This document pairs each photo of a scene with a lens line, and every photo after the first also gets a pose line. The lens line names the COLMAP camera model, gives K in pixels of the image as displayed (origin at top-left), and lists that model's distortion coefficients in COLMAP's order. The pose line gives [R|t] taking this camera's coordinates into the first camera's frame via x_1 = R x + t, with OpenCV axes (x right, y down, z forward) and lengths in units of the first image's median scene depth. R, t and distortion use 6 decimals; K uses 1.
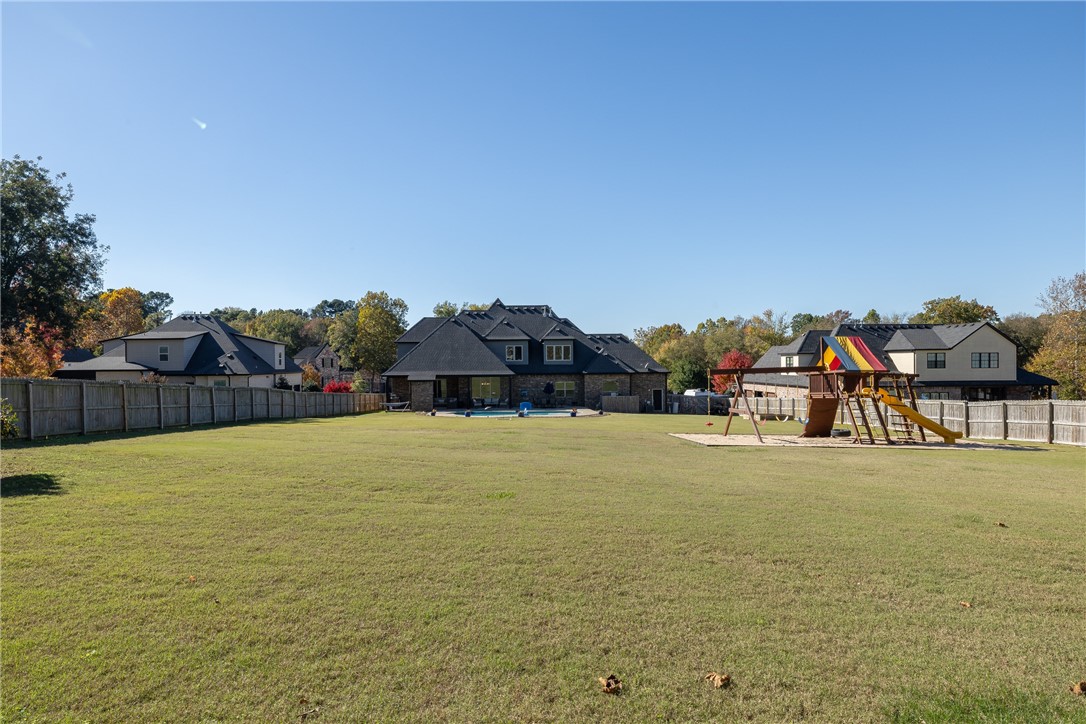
lens RADIAL K [[652.4, 0, 553.6], [0, 652.4, 375.9], [0, 0, 1]] dist [-0.001022, 0.000831]
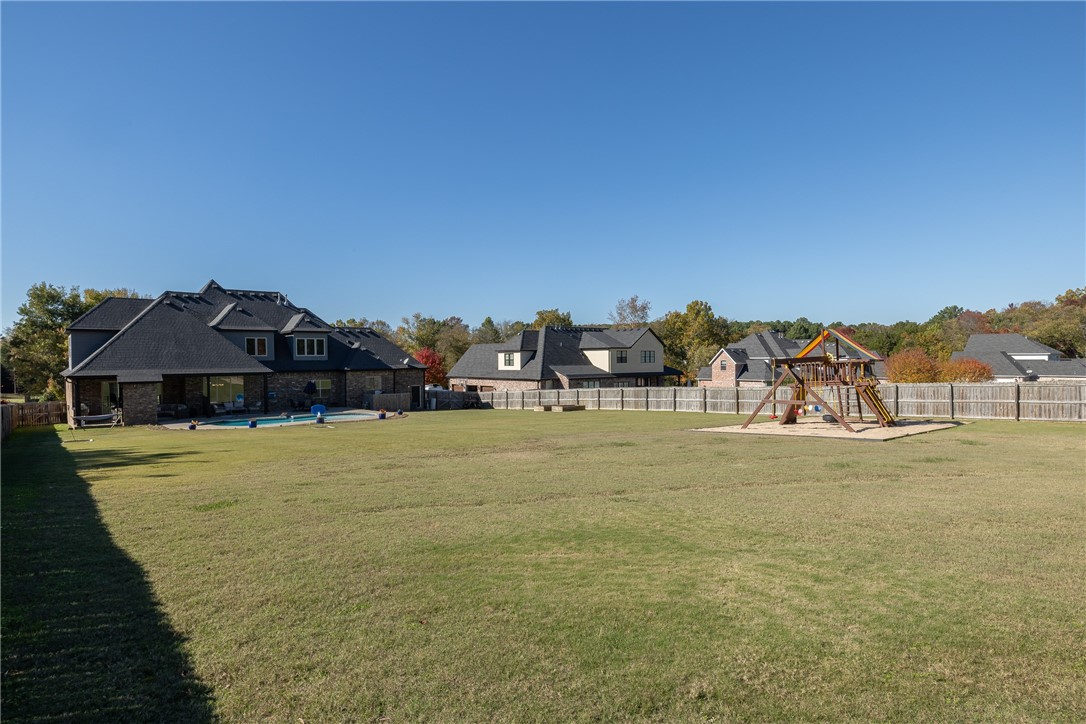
lens RADIAL K [[576.8, 0, 540.1], [0, 576.8, 367.5], [0, 0, 1]] dist [-0.008235, 0.000510]
pose [[0.806947, -0.008893, 0.590557, -0.334303], [0.014554, 0.999882, -0.004830, 0.000058], [-0.590444, 0.012493, 0.806982, 0.332162]]
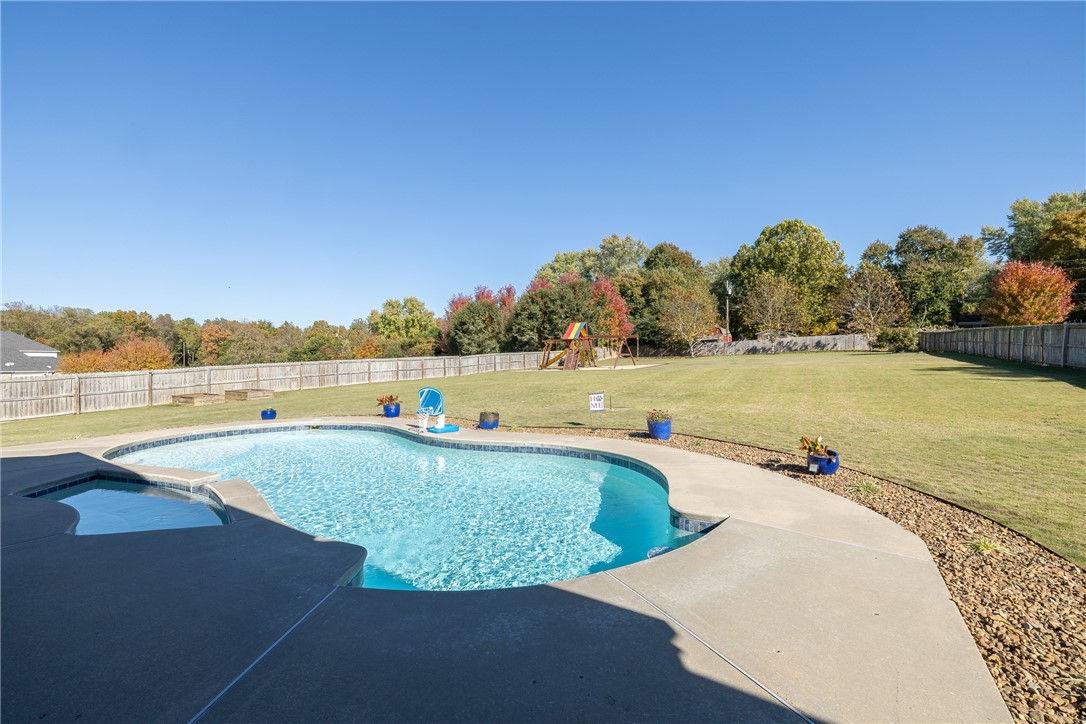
lens RADIAL K [[452.8, 0, 534.6], [0, 452.8, 360.3], [0, 0, 1]] dist [-0.001434, -0.000220]
pose [[-0.790477, 0.010512, 0.612401, -0.268695], [0.017332, 0.999836, 0.005211, 0.038539], [-0.612246, 0.014733, -0.790530, 1.525161]]
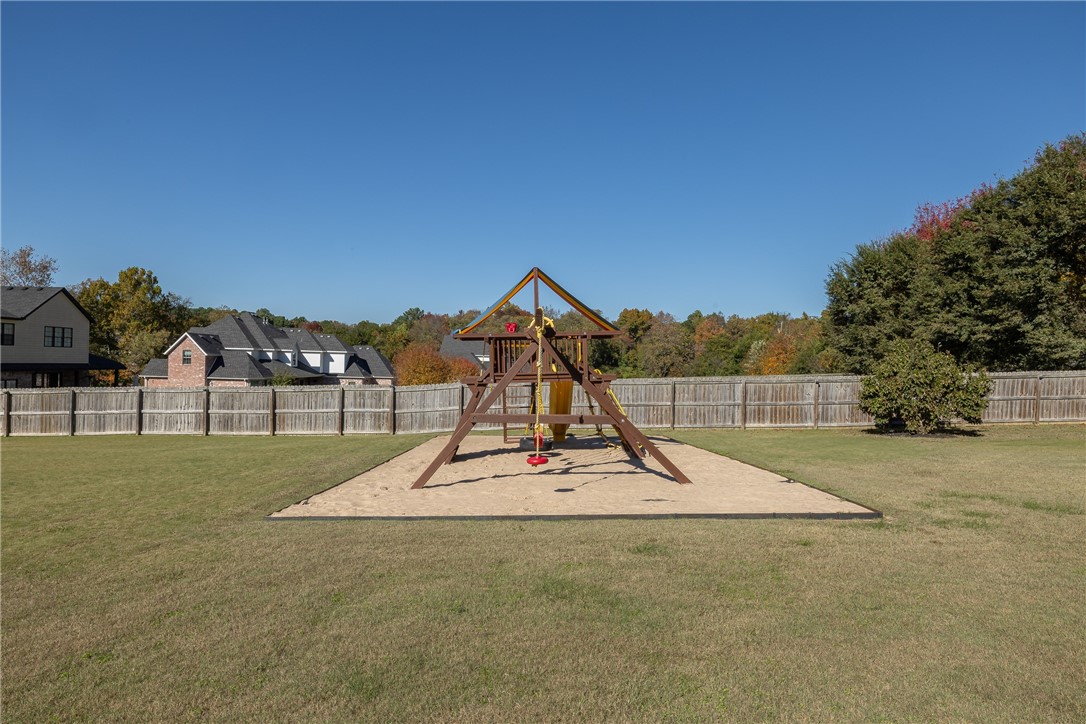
lens RADIAL K [[652.4, 0, 535.9], [0, 652.4, 369.0], [0, 0, 1]] dist [-0.001022, 0.000831]
pose [[0.106294, -0.001748, 0.994333, -0.078361], [-0.007553, 0.999968, 0.002565, 0.013258], [-0.994306, -0.007783, 0.106277, 0.607702]]
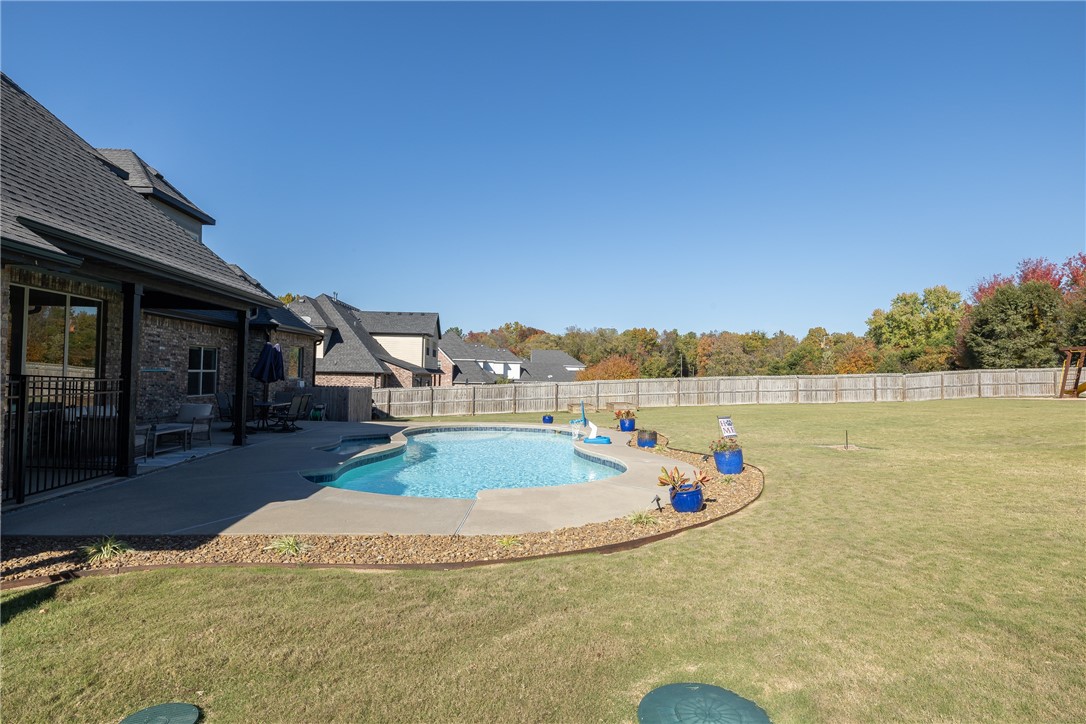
lens RADIAL K [[576.8, 0, 543.8], [0, 576.8, 362.0], [0, 0, 1]] dist [-0.008235, 0.000510]
pose [[0.027248, 0.029762, 0.999186, -0.441971], [0.001296, 0.999555, -0.029808, 0.040394], [-0.999628, 0.002107, 0.027197, 1.363802]]
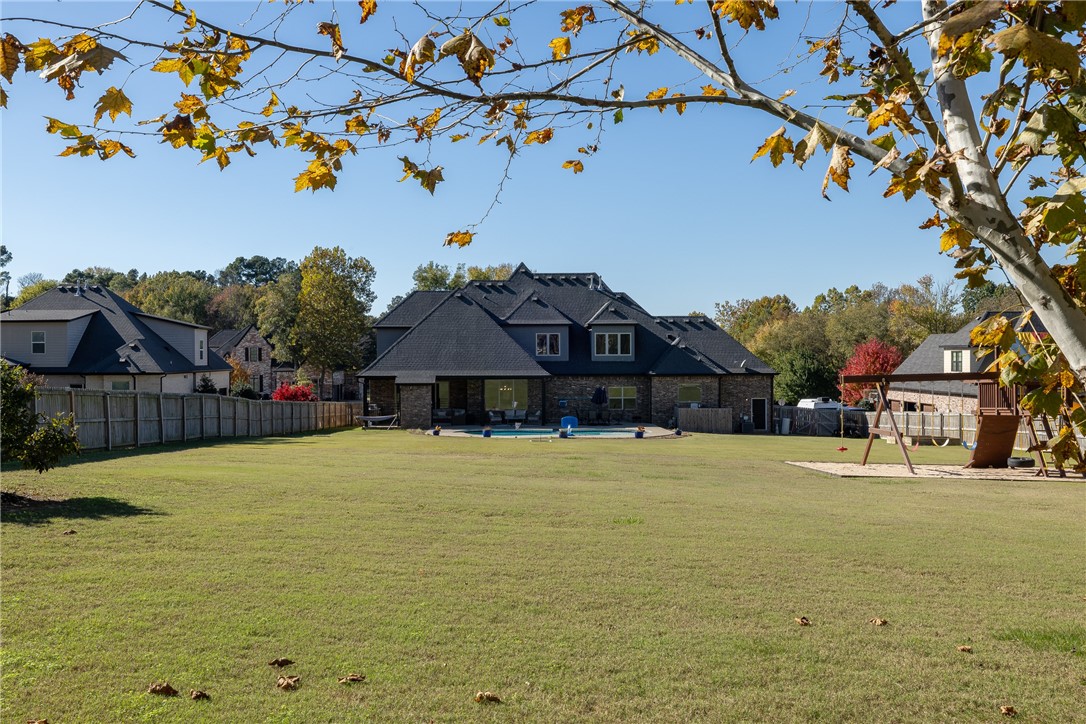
lens RADIAL K [[1025.7, 0, 559.3], [0, 1025.7, 378.5], [0, 0, 1]] dist [0.006876, 0.000000]
pose [[0.999677, 0.005685, -0.024780, -0.036452], [-0.005580, 0.999975, 0.004315, -0.006474], [0.024804, -0.004176, 0.999684, -0.116760]]
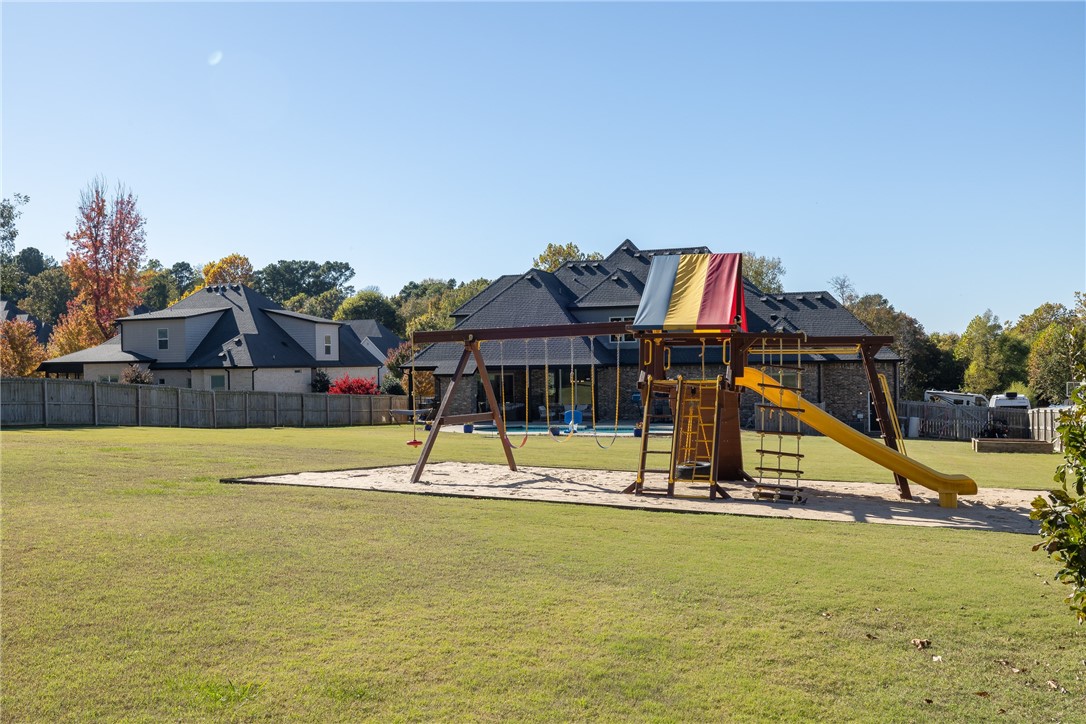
lens RADIAL K [[1025.7, 0, 570.9], [0, 1025.7, 366.5], [0, 0, 1]] dist [0.006876, 0.000000]
pose [[0.925307, -0.004266, -0.379196, 0.411714], [-0.000449, 0.999924, -0.012345, 0.016674], [0.379220, 0.011593, 0.925234, 0.209546]]
